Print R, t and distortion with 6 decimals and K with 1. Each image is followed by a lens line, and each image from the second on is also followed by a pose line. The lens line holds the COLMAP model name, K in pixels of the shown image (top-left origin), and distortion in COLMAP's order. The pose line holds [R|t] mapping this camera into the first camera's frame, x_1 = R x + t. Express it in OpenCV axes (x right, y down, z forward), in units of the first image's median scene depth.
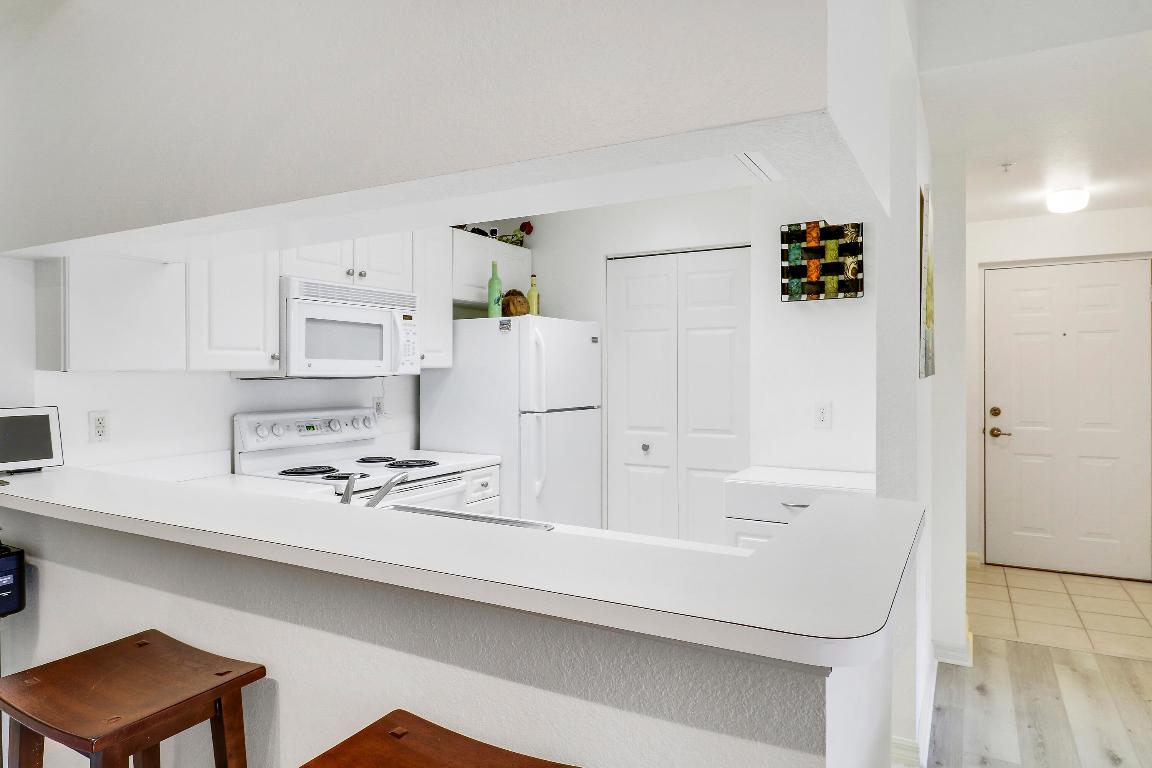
lens RADIAL K [[701.6, 0, 578.6], [0, 701.6, 374.9], [0, 0, 1]] dist [0.002120, -0.004656]
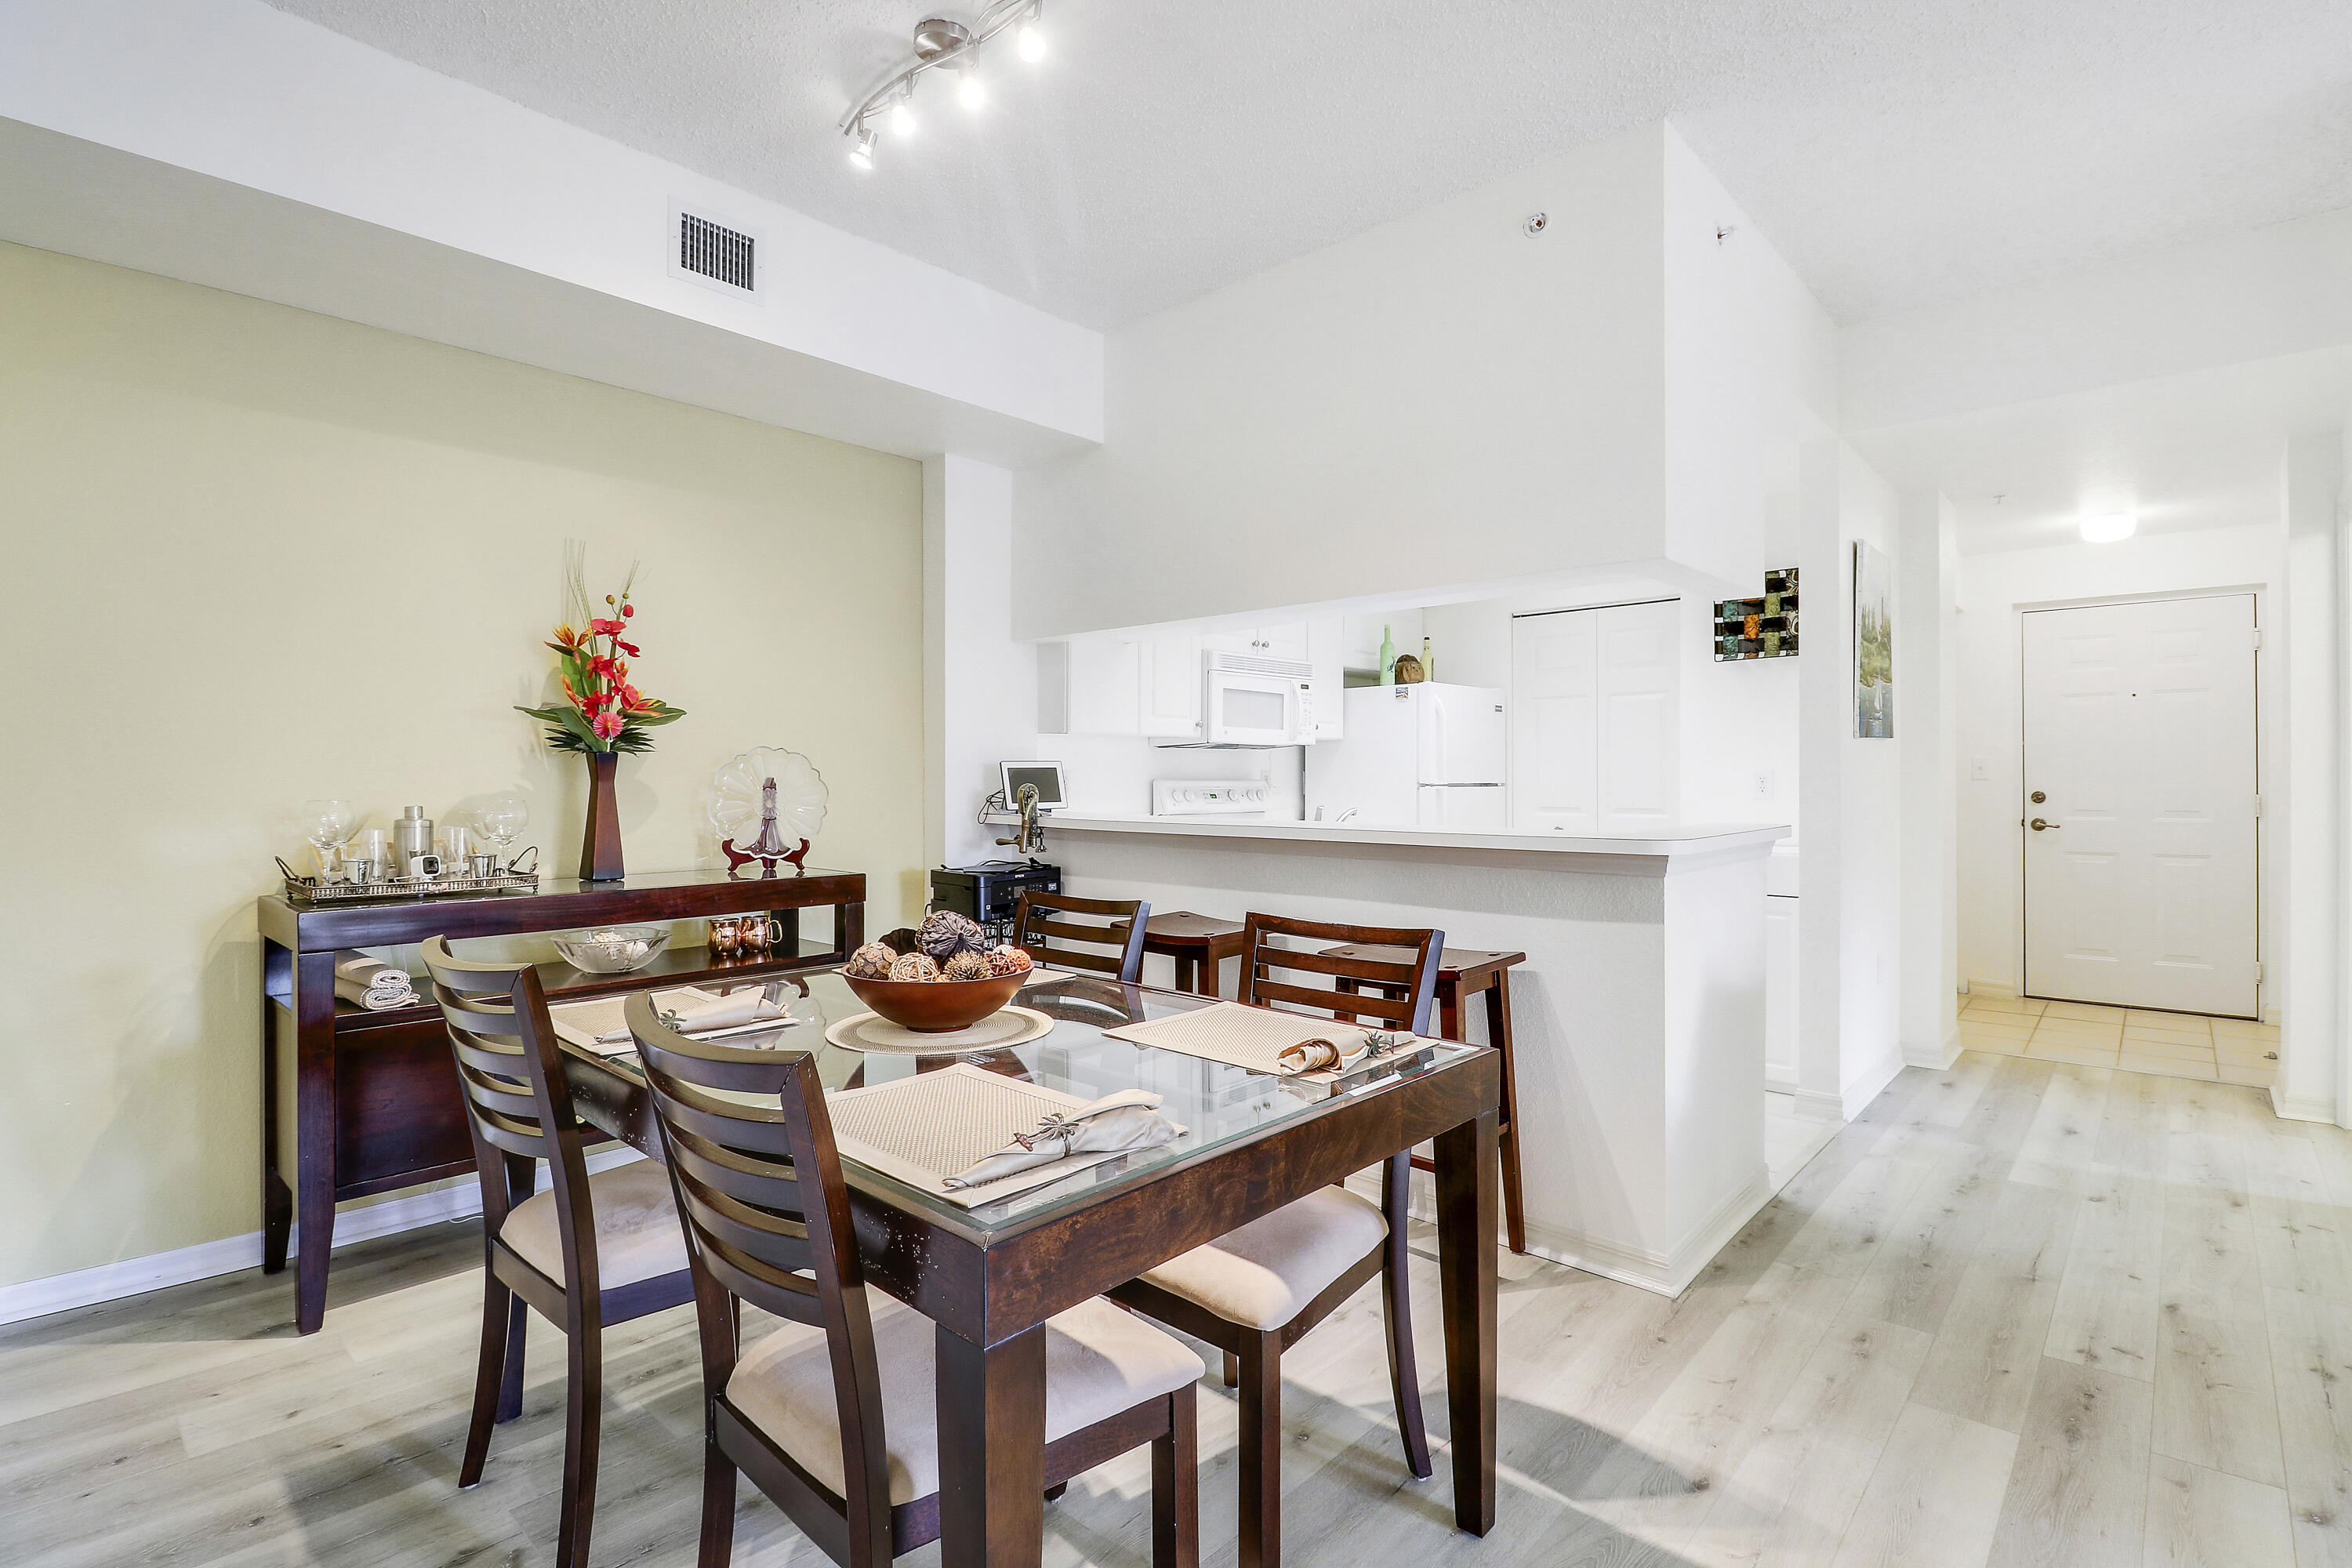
lens RADIAL K [[1100.0, 0, 1186.5], [0, 1100.0, 771.9], [0, 0, 1]] dist [0.001980, -0.013482]
pose [[0.973092, -0.000751, -0.230415, -0.049324], [-0.001060, 0.999970, -0.007735, 0.050387], [0.230413, 0.007771, 0.973062, -0.544874]]
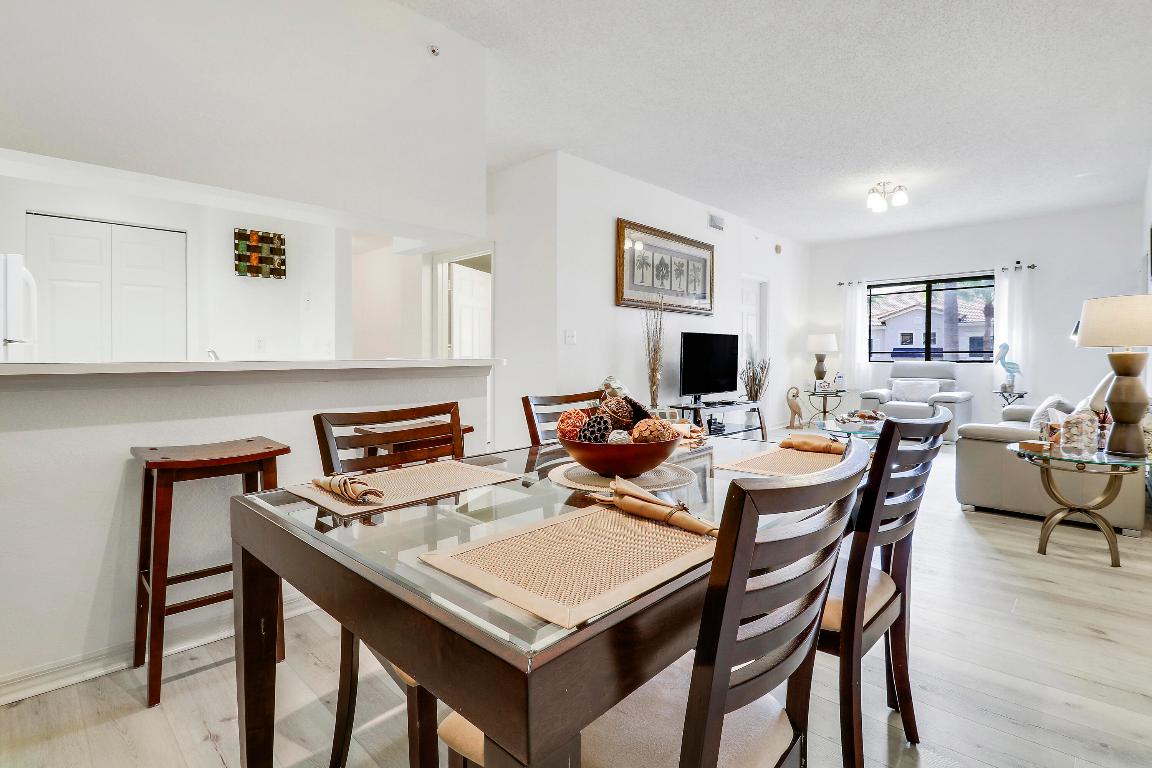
lens RADIAL K [[538.8, 0, 578.7], [0, 538.8, 374.9], [0, 0, 1]] dist [0.001980, -0.013482]
pose [[0.263214, -0.033181, 0.964167, -0.700876], [0.005085, 0.999442, 0.033006, 0.088132], [-0.964724, -0.003784, 0.263236, -0.090821]]
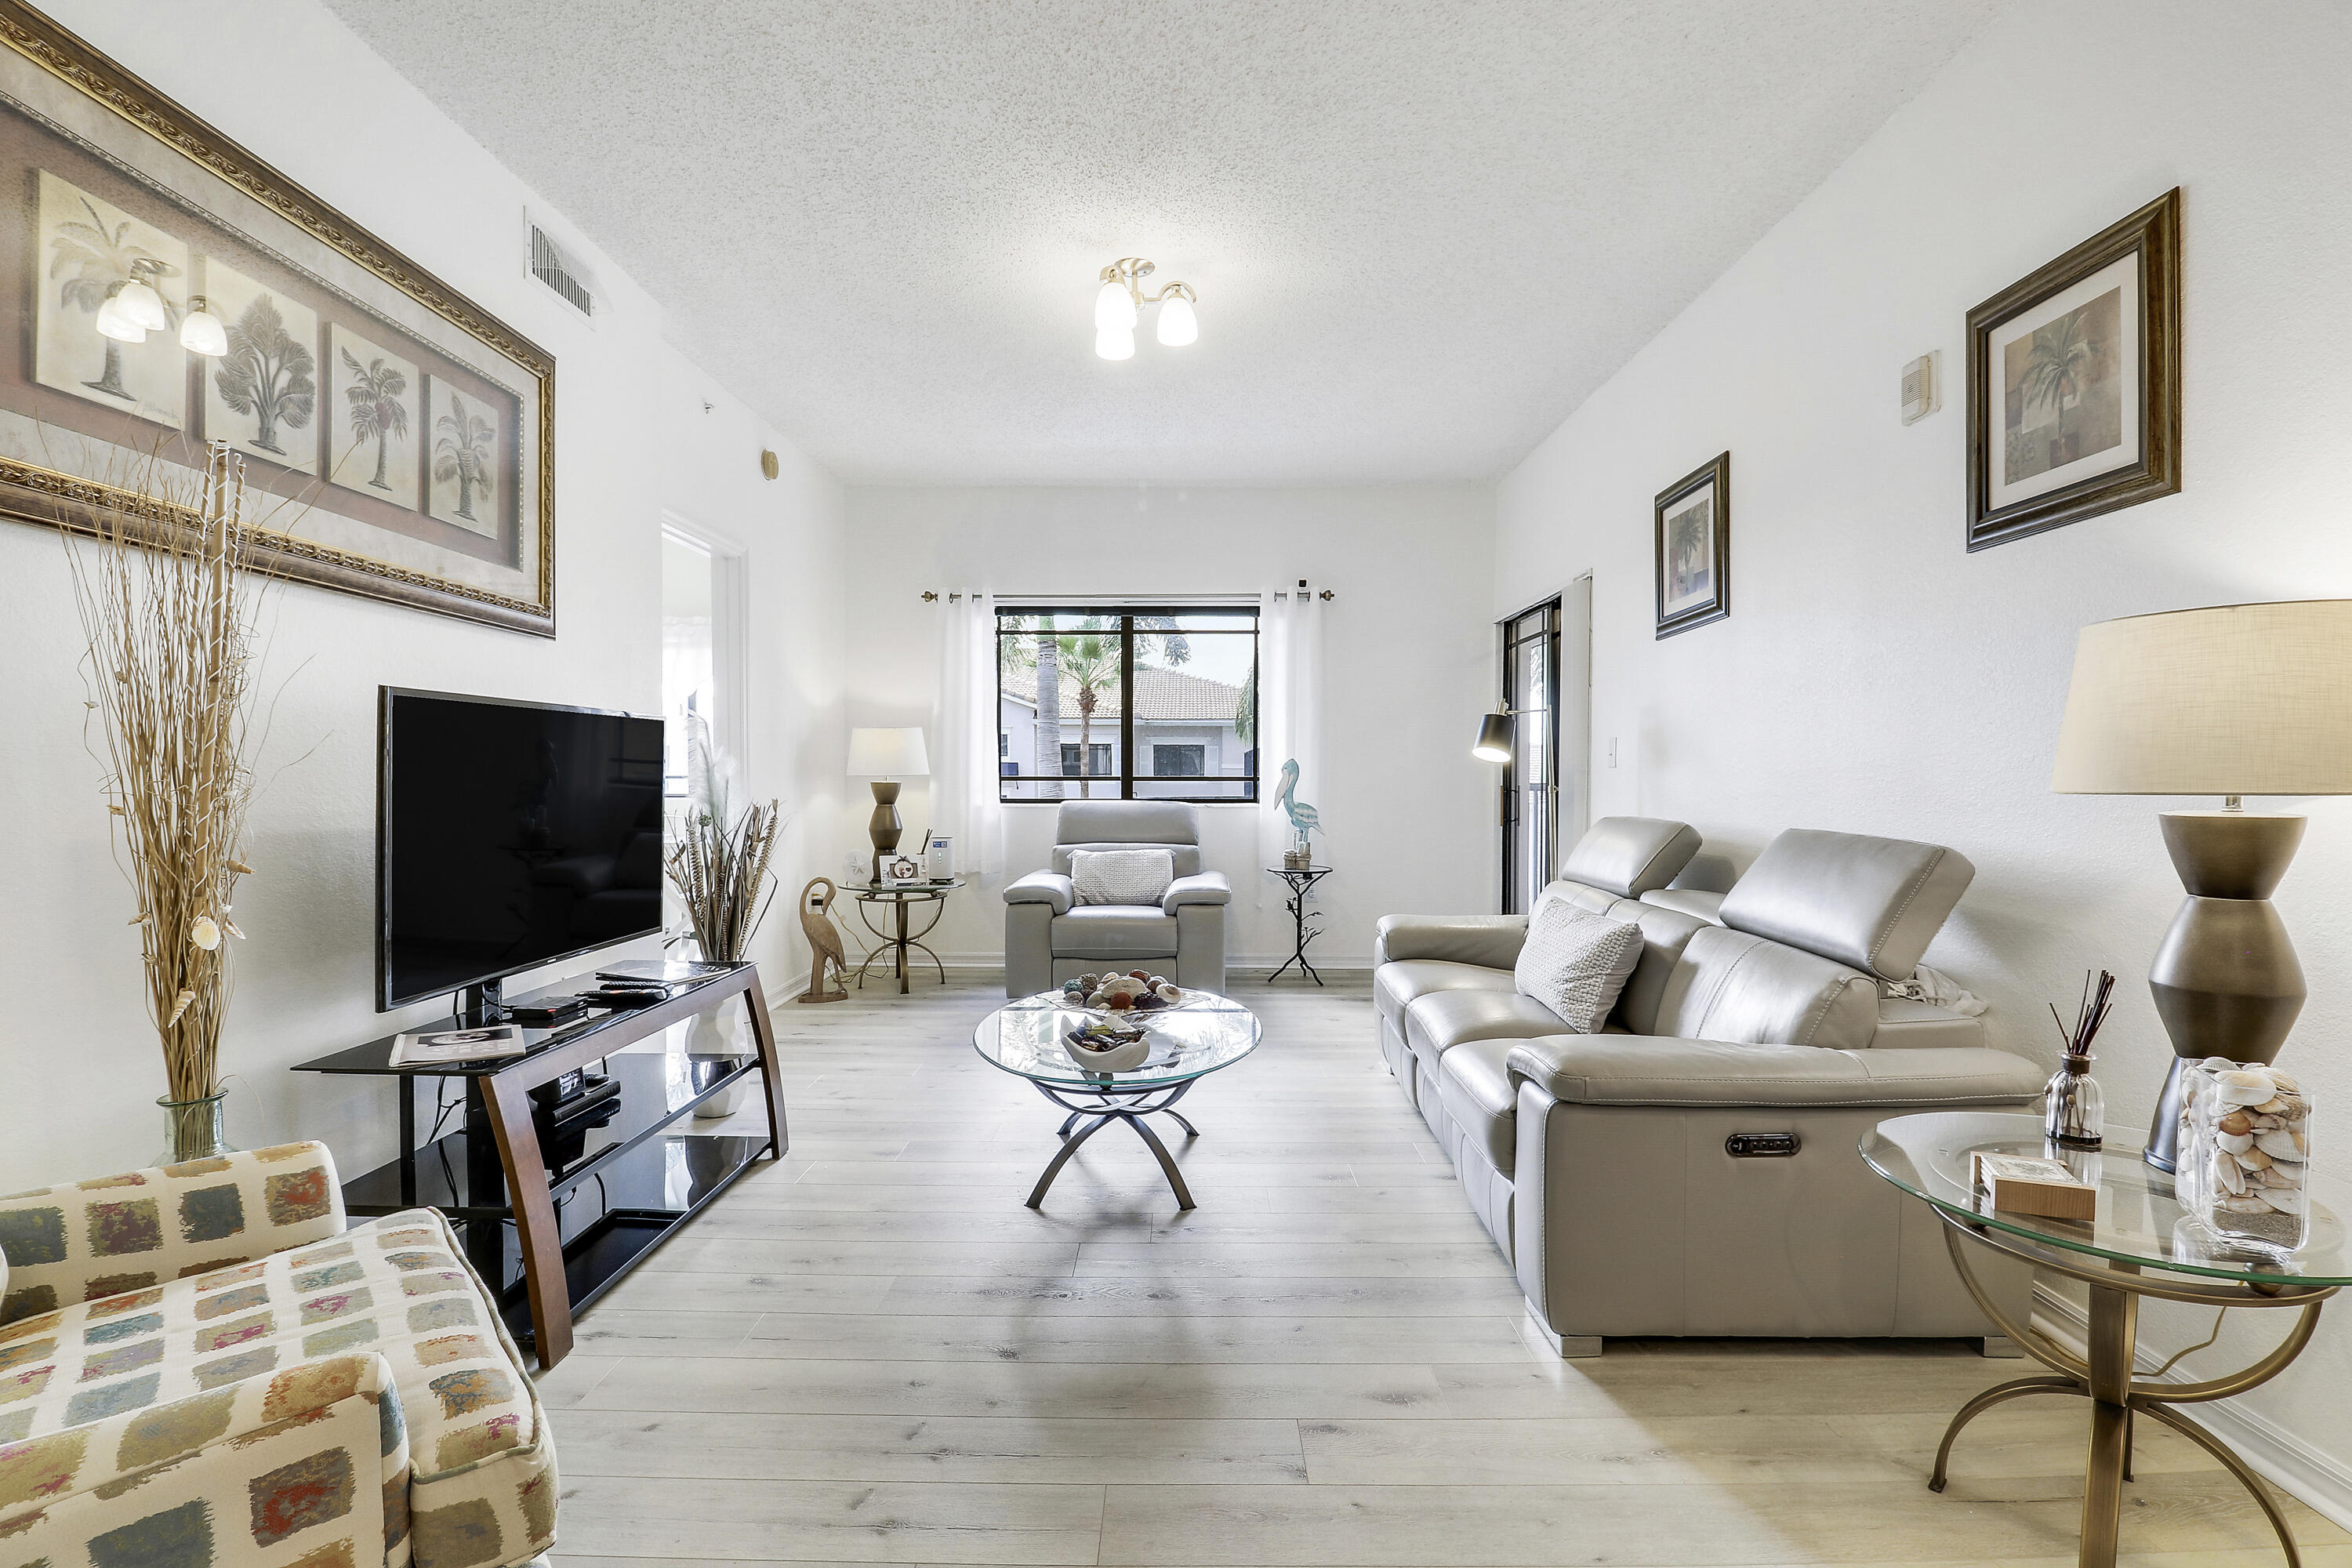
lens RADIAL K [[1100.0, 0, 1179.4], [0, 1100.0, 805.5], [0, 0, 1]] dist [0.001980, -0.013482]
pose [[-0.476018, -0.023562, 0.879120, 0.112521], [0.001180, 0.999623, 0.027431, 0.069173], [-0.879434, 0.014096, -0.475811, -0.069405]]
